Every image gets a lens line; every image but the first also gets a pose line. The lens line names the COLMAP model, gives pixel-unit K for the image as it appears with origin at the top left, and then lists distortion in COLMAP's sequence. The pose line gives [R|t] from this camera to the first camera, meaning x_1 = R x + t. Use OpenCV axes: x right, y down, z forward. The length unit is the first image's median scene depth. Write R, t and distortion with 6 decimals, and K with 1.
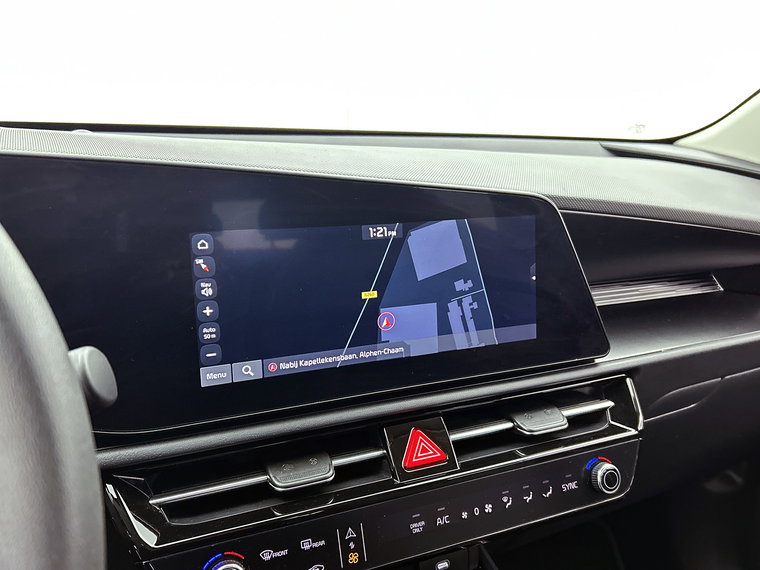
lens RADIAL K [[626.2, 0, 383.8], [0, 626.2, 290.8], [0, 0, 1]] dist [0.002813, -0.020460]
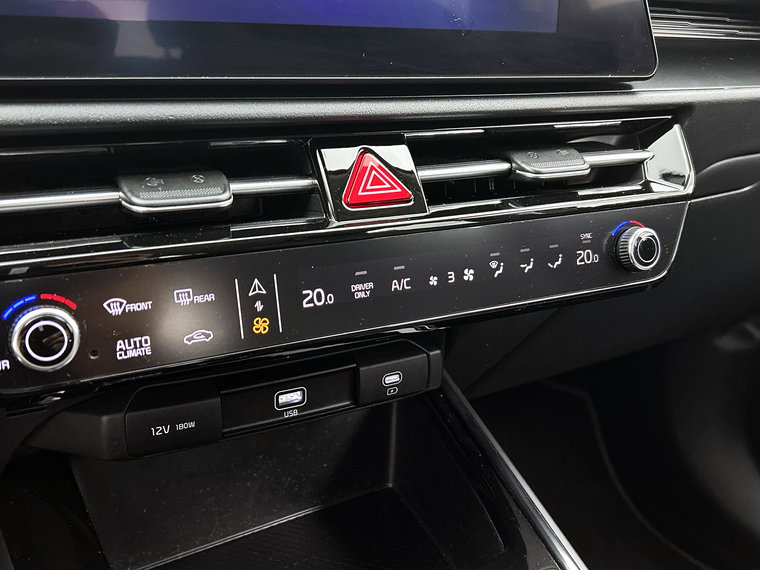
lens RADIAL K [[749.8, 0, 379.0], [0, 749.8, 293.0], [0, 0, 1]] dist [0.058789, 0.000000]
pose [[0.995382, 0.030848, 0.090904, 0.000584], [-0.045957, 0.984524, 0.169119, 0.230752], [-0.084280, -0.172516, 0.981394, 0.219529]]
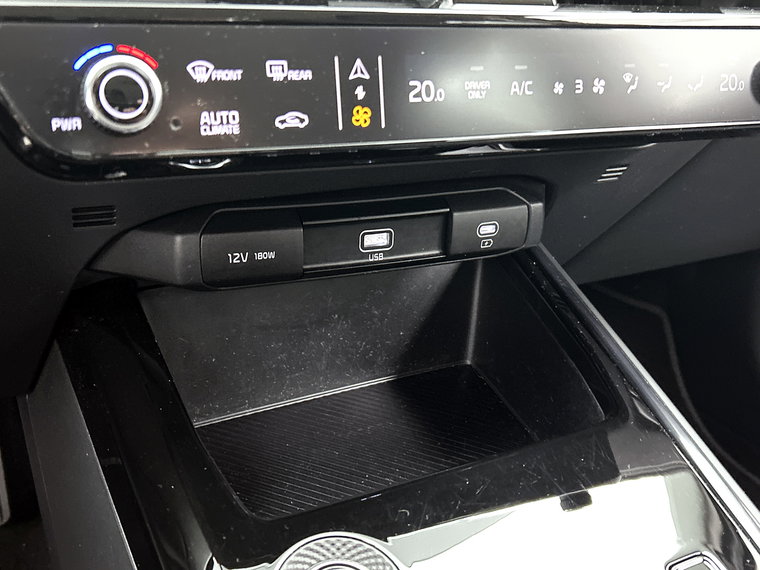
lens RADIAL K [[749.8, 0, 383.6], [0, 749.8, 280.7], [0, 0, 1]] dist [0.058789, 0.000000]
pose [[0.996513, 0.077261, 0.031508, -0.034446], [-0.082549, 0.967897, 0.237406, 0.362461], [-0.012154, -0.239179, 0.970899, 0.288001]]
